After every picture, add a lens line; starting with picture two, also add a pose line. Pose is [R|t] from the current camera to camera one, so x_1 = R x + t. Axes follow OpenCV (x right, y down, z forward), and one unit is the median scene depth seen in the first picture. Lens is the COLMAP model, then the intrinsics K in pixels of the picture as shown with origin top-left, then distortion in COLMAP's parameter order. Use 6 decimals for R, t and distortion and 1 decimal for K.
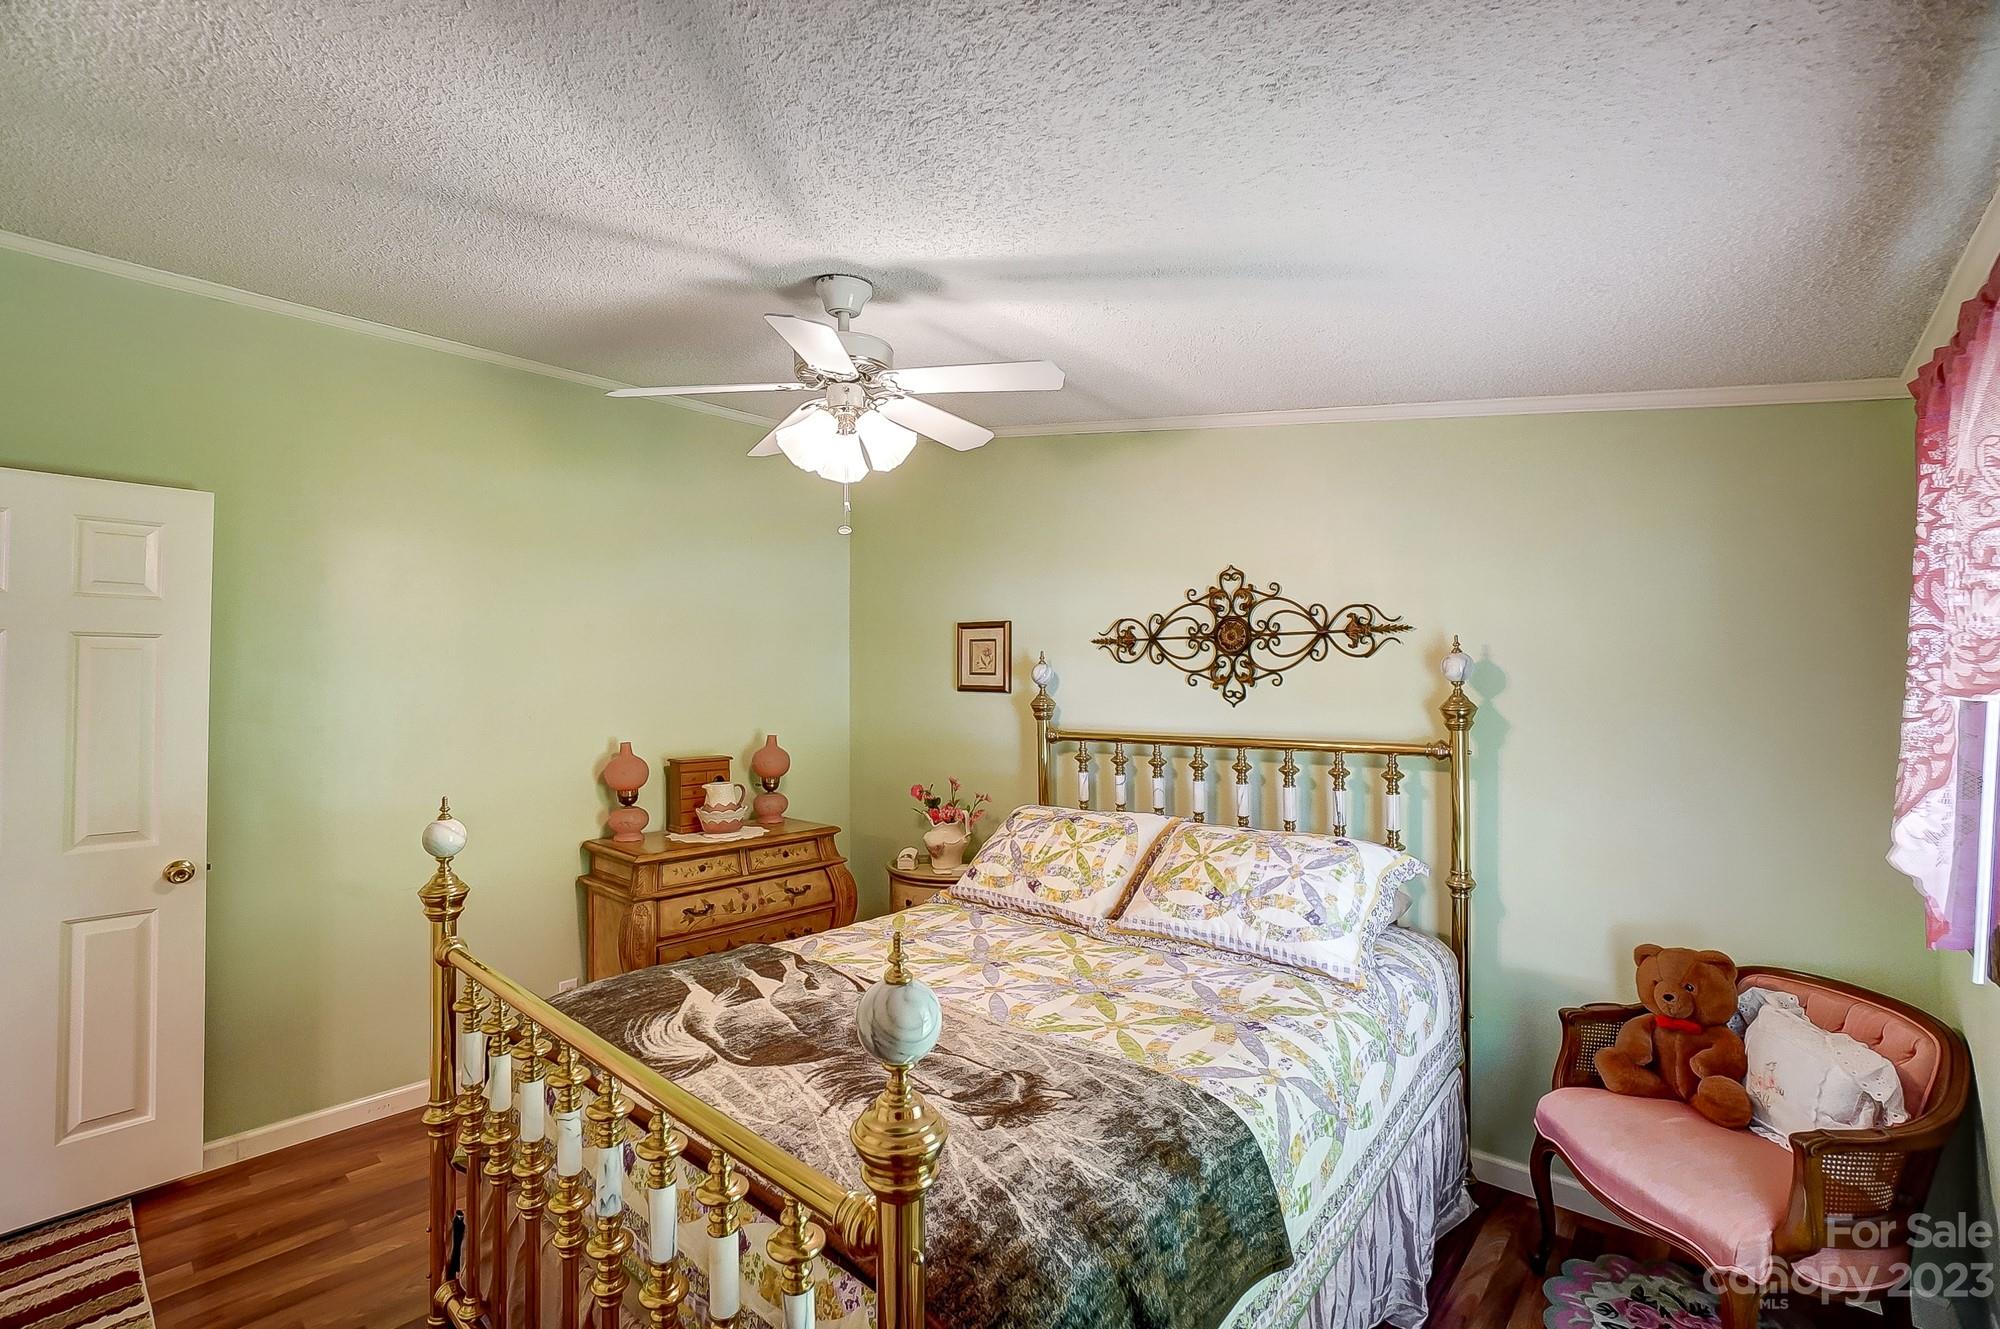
lens RADIAL K [[906.1, 0, 1000.0], [0, 906.1, 664.5], [0, 0, 1]] dist [-0.000684, 0.000141]
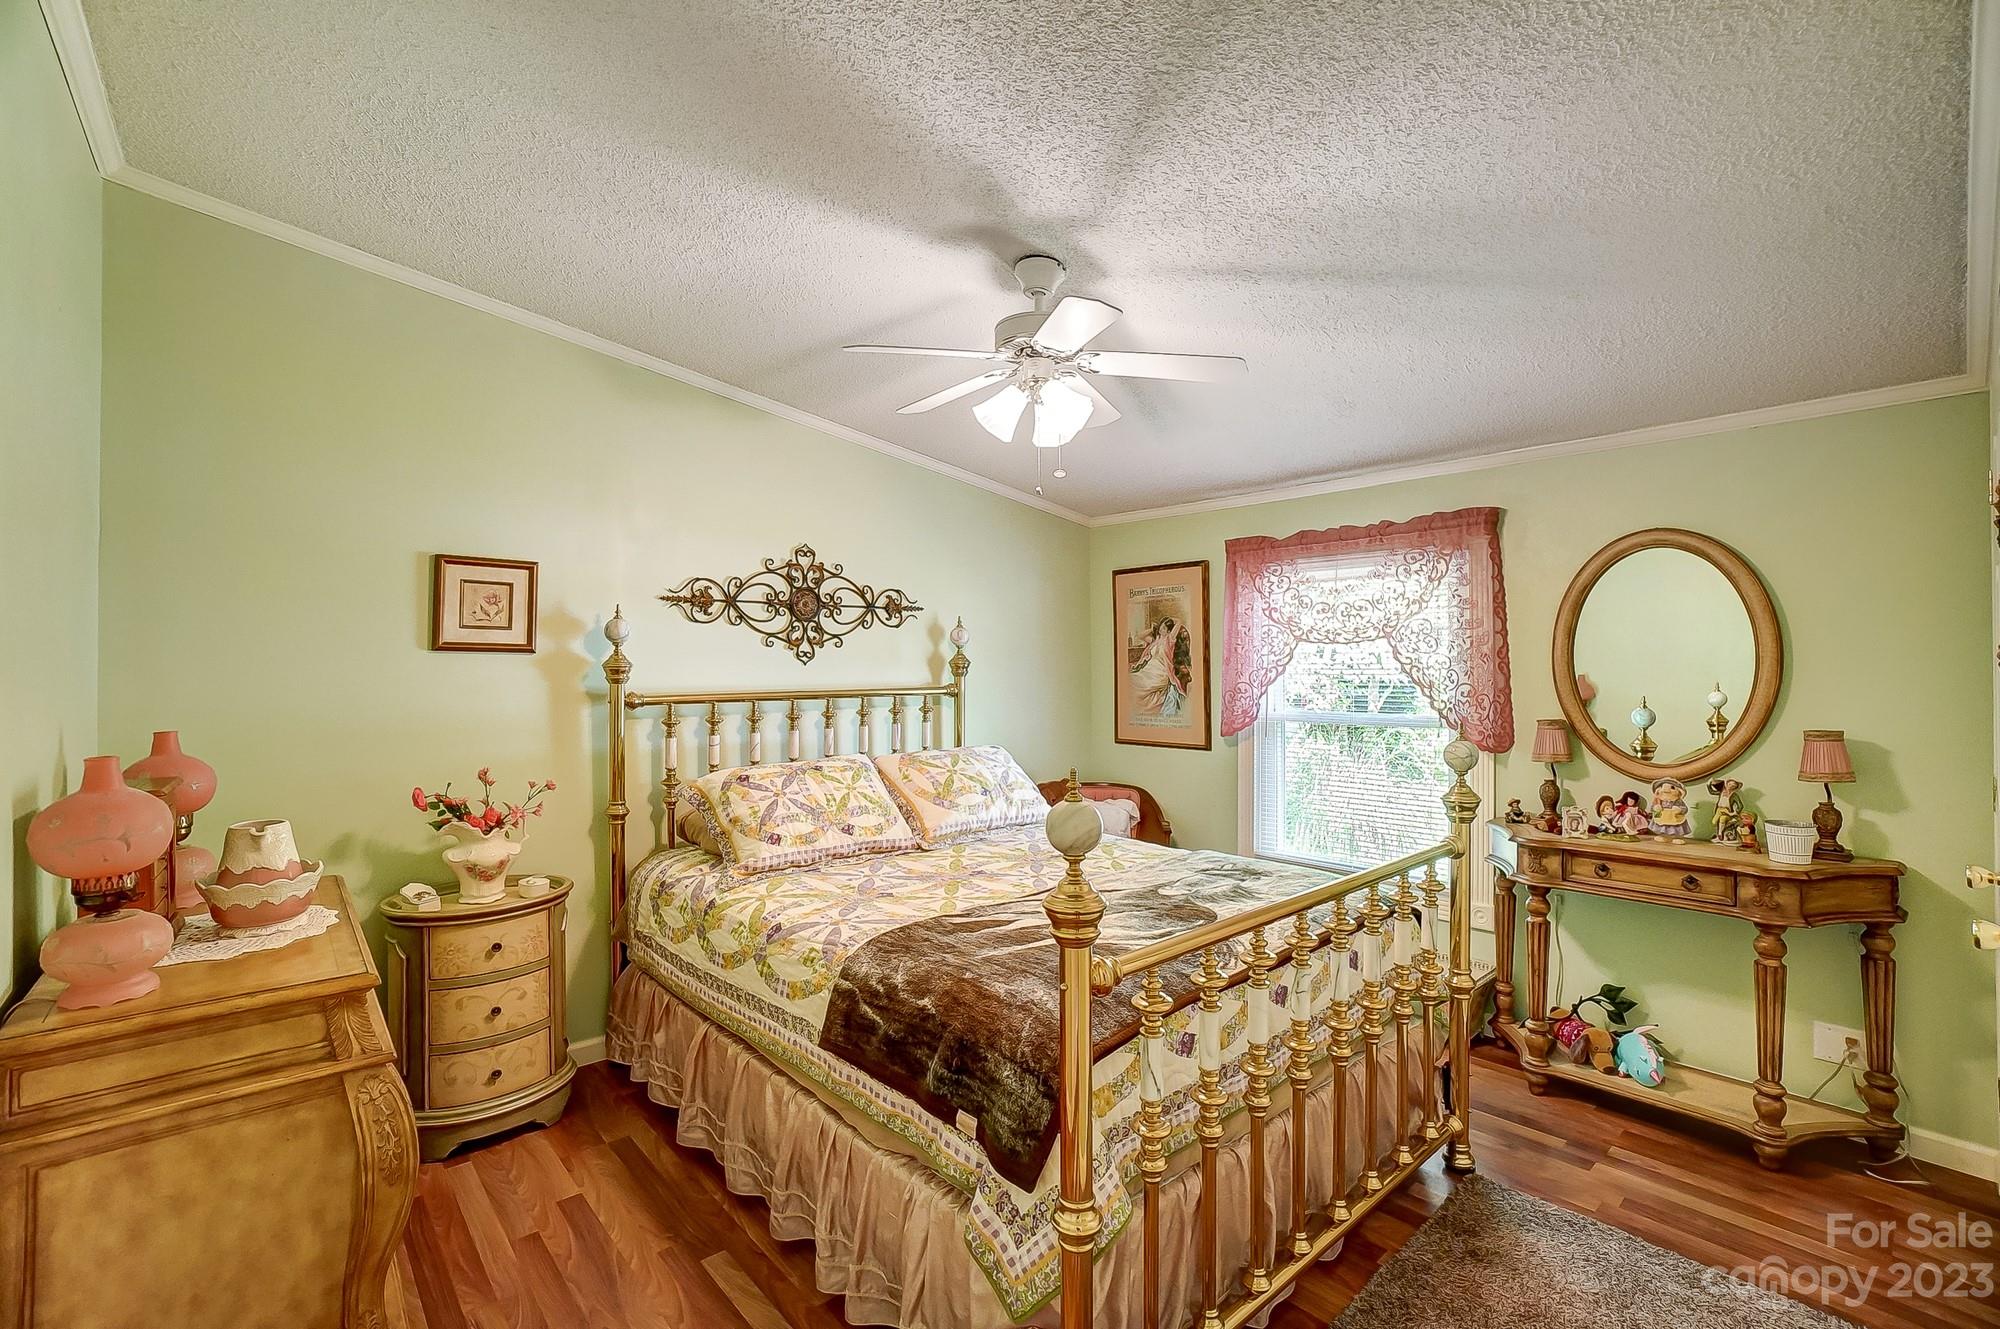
lens RADIAL K [[877.1, 0, 988.1], [0, 877.1, 663.2], [0, 0, 1]] dist [-0.072522, 0.023324]
pose [[0.128679, 0.007855, 0.991655, -0.842672], [-0.012270, 0.999905, -0.006329, 0.049209], [-0.991610, -0.011353, 0.128764, 0.631650]]
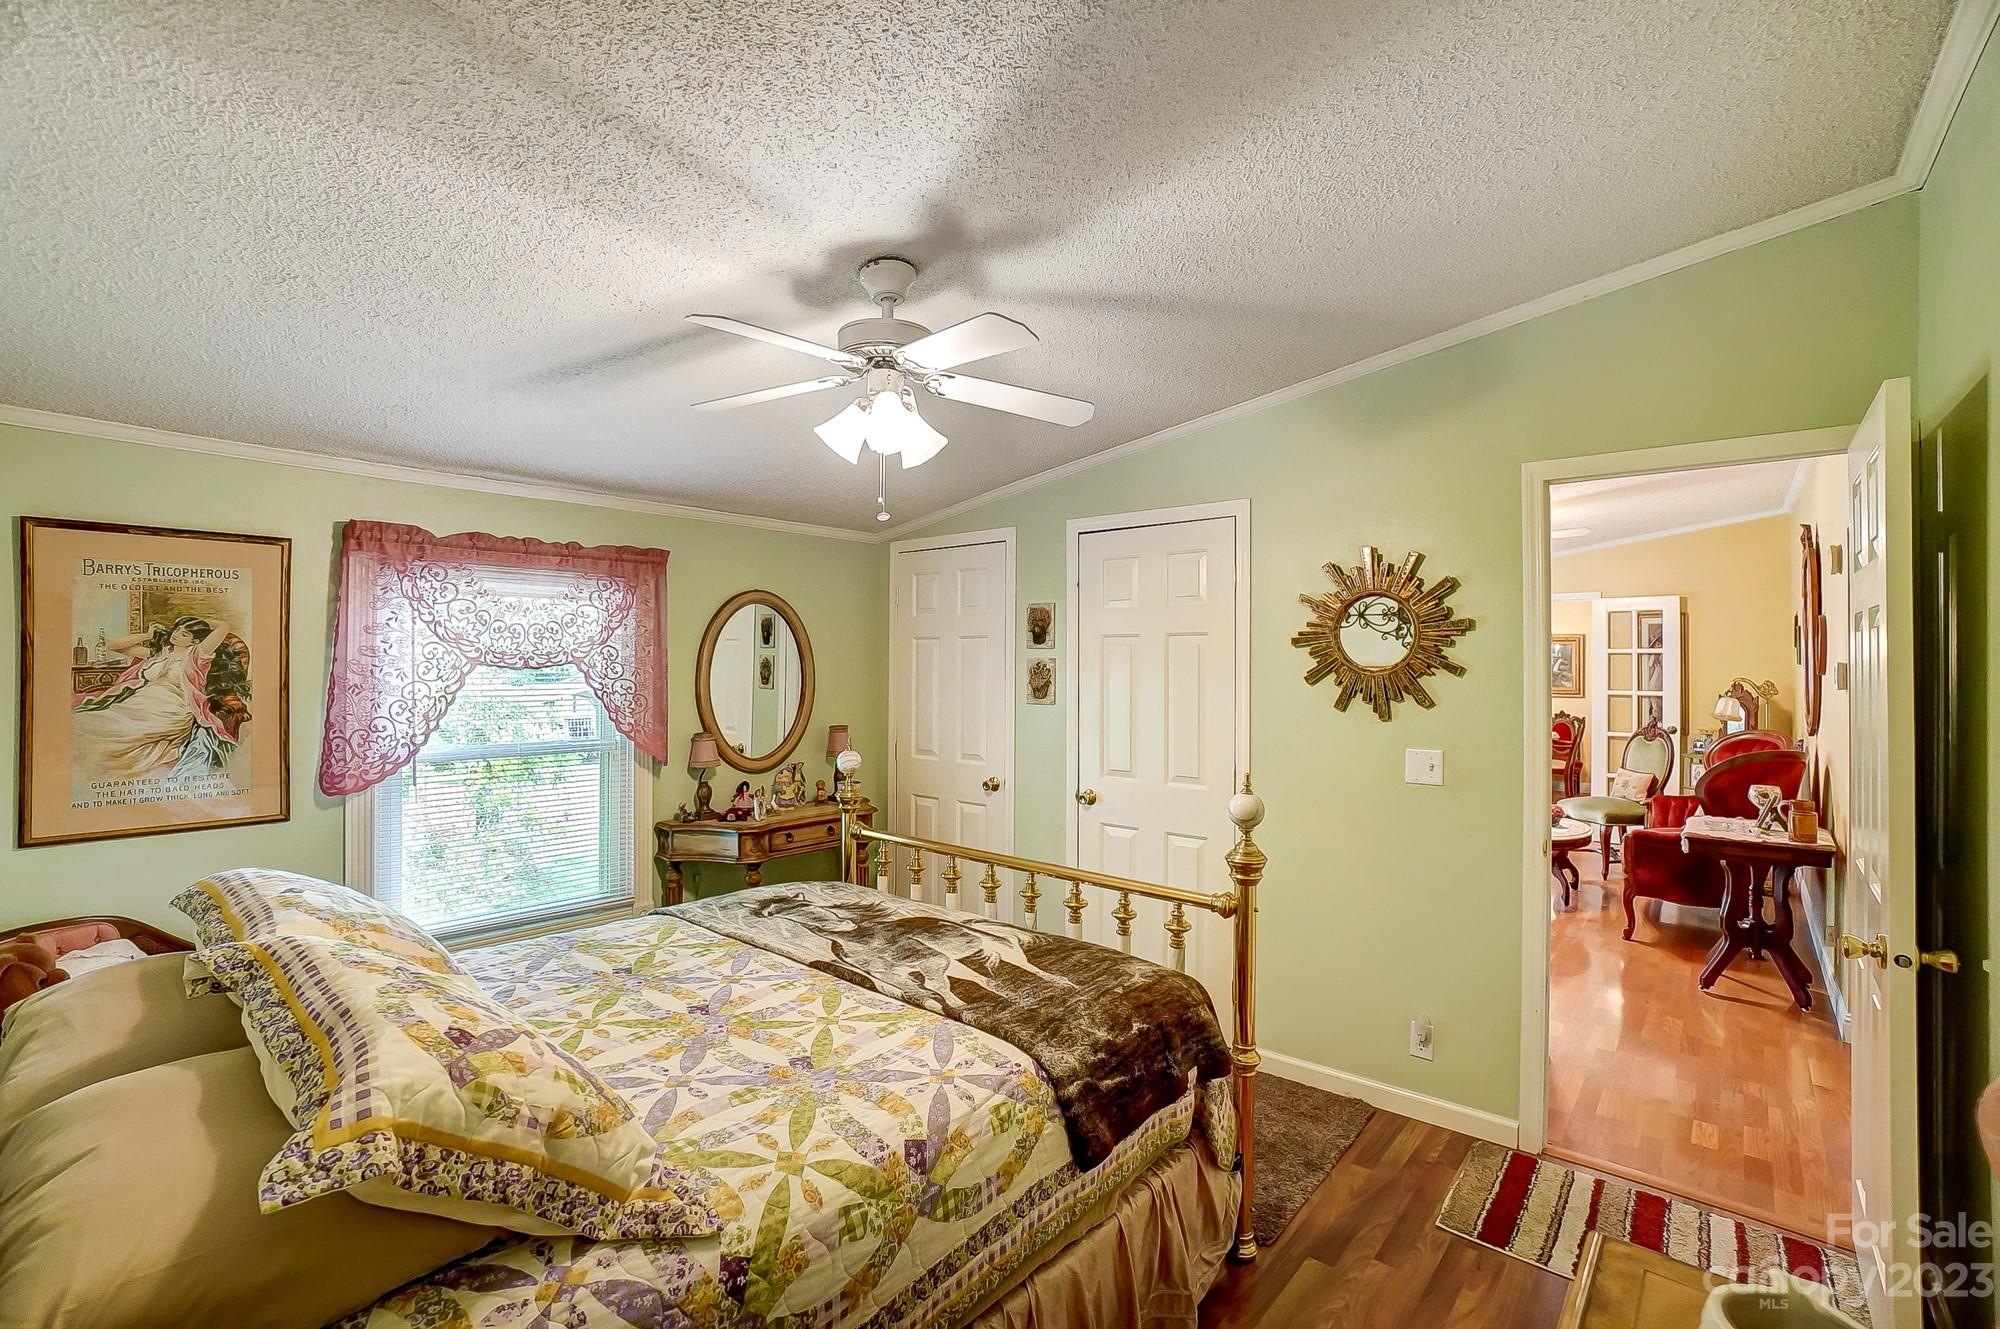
lens RADIAL K [[877.1, 0, 988.1], [0, 877.1, 663.2], [0, 0, 1]] dist [-0.072522, 0.023324]
pose [[-0.999997, -0.000288, -0.002588, -0.194711], [-0.000249, 0.999889, -0.014913, 0.019970], [0.002592, -0.014913, -0.999885, 1.340123]]
